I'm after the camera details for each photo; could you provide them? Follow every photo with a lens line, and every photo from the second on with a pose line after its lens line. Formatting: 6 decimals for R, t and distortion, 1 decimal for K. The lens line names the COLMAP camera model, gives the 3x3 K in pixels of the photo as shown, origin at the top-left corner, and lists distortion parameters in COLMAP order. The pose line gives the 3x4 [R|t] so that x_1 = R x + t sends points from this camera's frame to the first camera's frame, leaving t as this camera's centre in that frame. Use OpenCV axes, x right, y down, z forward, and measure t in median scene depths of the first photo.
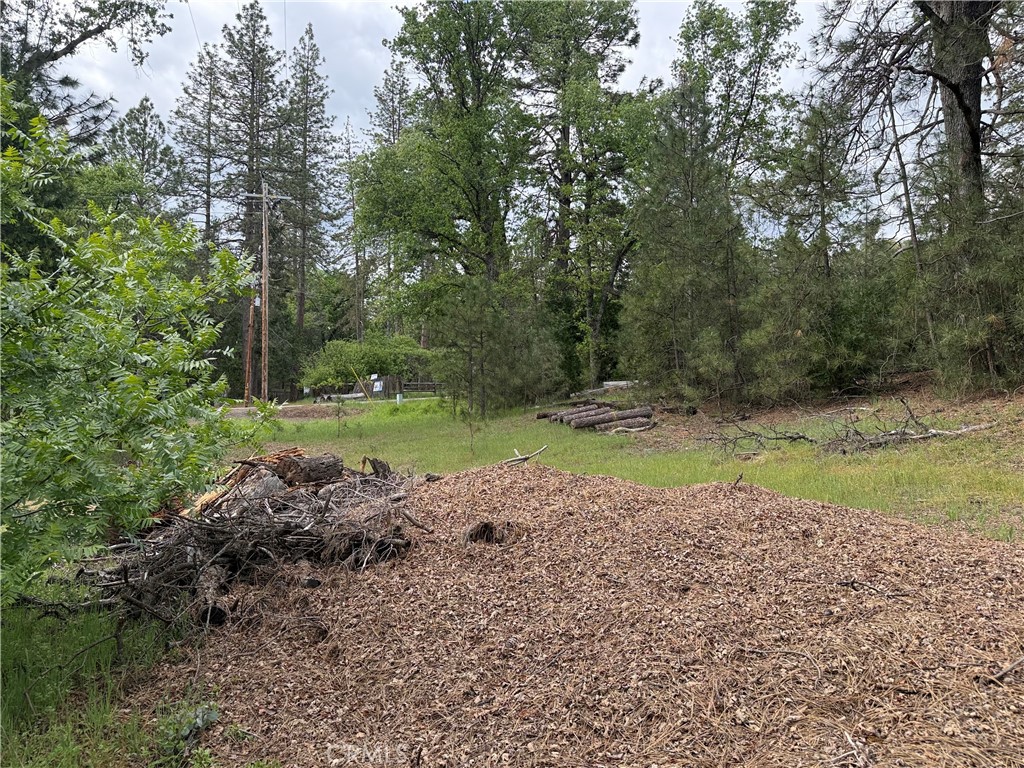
lens RADIAL K [[755.0, 0, 512.0], [0, 755.0, 384.0], [0, 0, 1]] dist [0.020407, -0.001392]
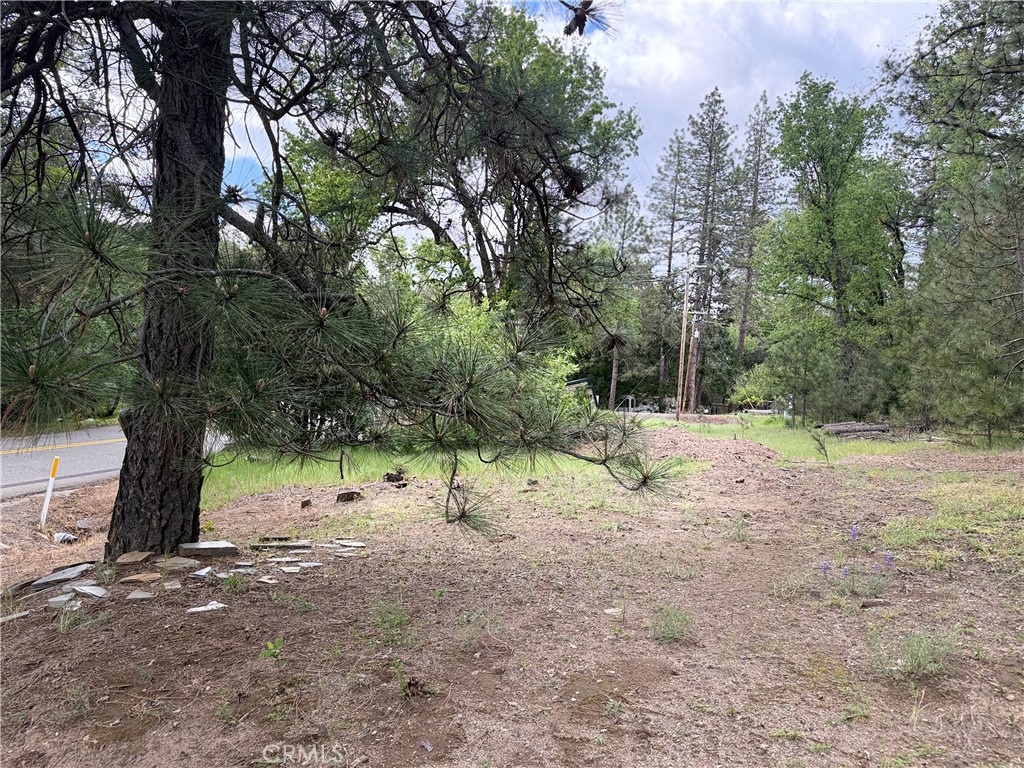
lens RADIAL K [[741.0, 0, 513.8], [0, 741.0, 383.6], [0, 0, 1]] dist [0.155112, -0.261070]
pose [[0.815536, 0.034210, -0.577694, 0.237396], [-0.045831, 0.998934, -0.005544, -0.005033], [0.576889, 0.030998, 0.816234, -0.349193]]
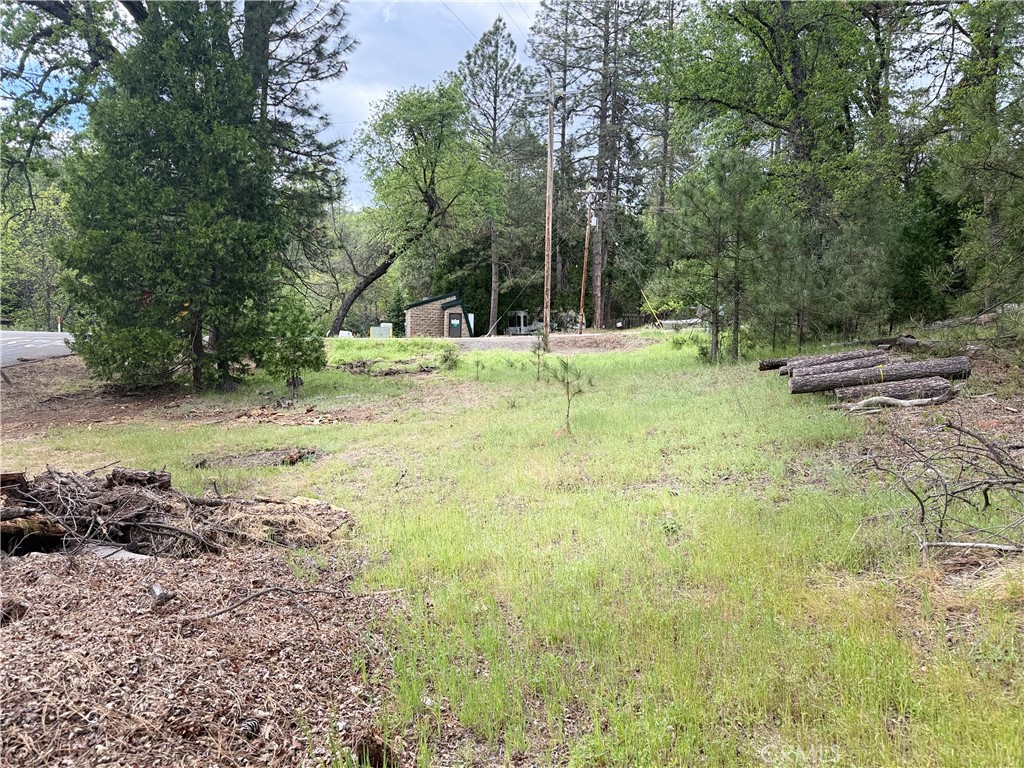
lens RADIAL K [[747.1, 0, 506.7], [0, 747.1, 394.2], [0, 0, 1]] dist [0.044399, -0.043054]
pose [[0.856572, 0.053069, -0.513291, 0.097542], [0.007264, 0.993359, 0.114825, -0.004009], [0.515976, -0.102085, 0.850498, 0.203177]]
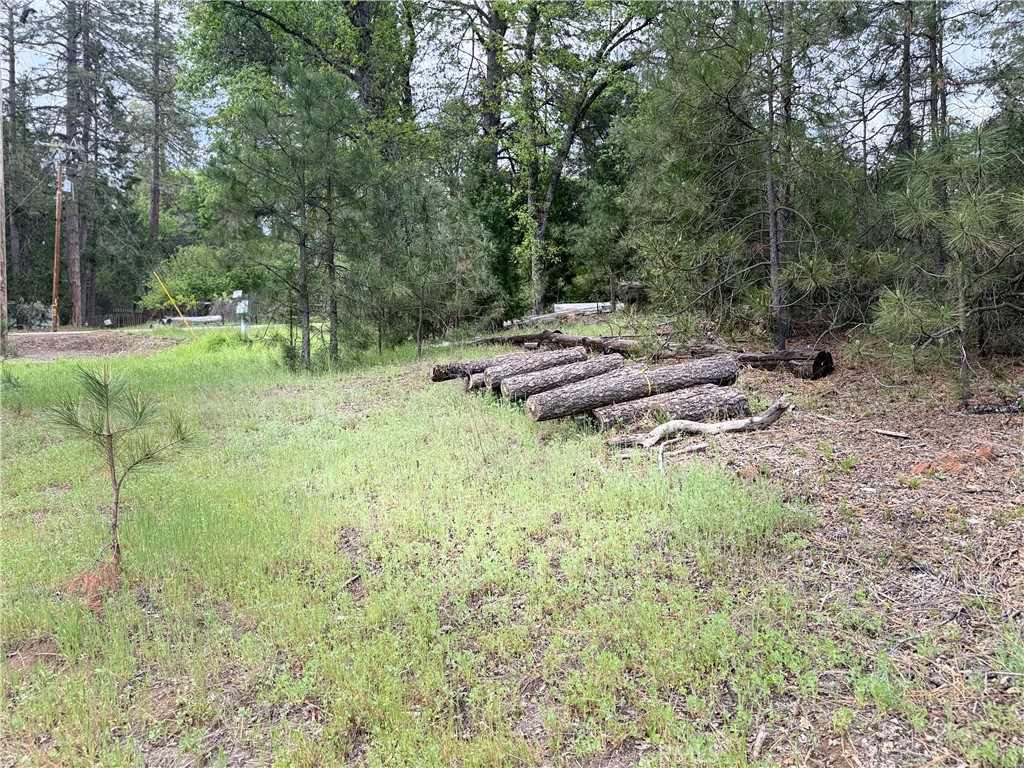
lens RADIAL K [[746.7, 0, 541.8], [0, 746.7, 399.1], [0, 0, 1]] dist [-0.004671, -0.010150]
pose [[0.989746, 0.005157, 0.142743, 0.018764], [-0.021487, 0.993352, 0.113096, 0.005831], [-0.141211, -0.115003, 0.983277, 0.342107]]
